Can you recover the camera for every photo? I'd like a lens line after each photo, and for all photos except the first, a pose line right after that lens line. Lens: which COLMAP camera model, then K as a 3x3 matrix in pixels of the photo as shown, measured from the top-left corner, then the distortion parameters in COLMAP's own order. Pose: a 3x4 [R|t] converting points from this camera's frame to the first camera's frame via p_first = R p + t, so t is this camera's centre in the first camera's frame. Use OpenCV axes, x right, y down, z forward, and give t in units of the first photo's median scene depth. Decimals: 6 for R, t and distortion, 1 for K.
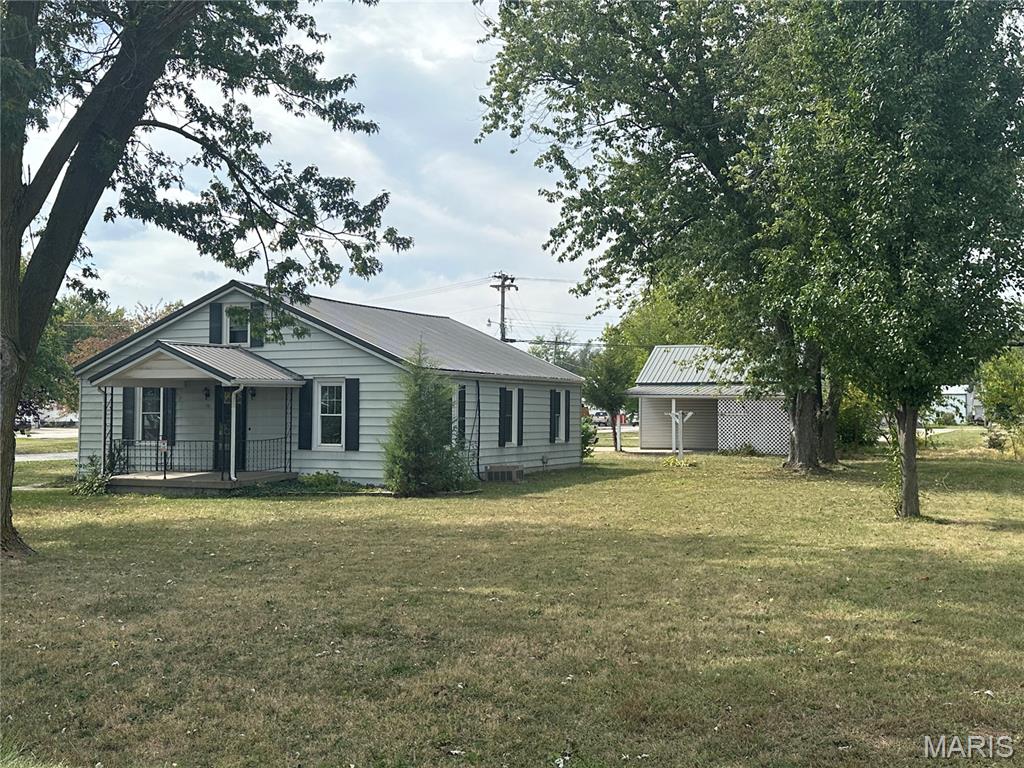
lens RADIAL K [[1099.7, 0, 512.0], [0, 1099.7, 384.0], [0, 0, 1]] dist [0.019625, 0.006187]
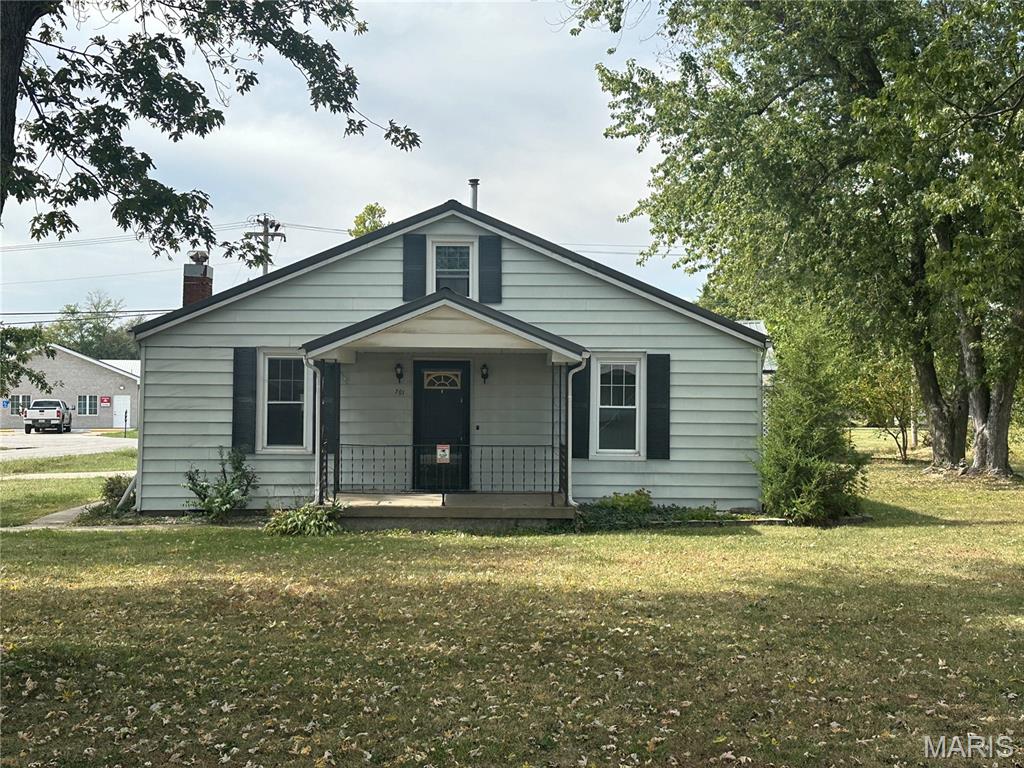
lens RADIAL K [[1363.0, 0, 512.0], [0, 1363.0, 384.0], [0, 0, 1]] dist [-0.016835, -0.008613]
pose [[0.923436, 0.012339, 0.383554, -0.547495], [-0.015587, 0.999864, 0.005361, 0.010298], [-0.383435, -0.010929, 0.923503, 0.243734]]
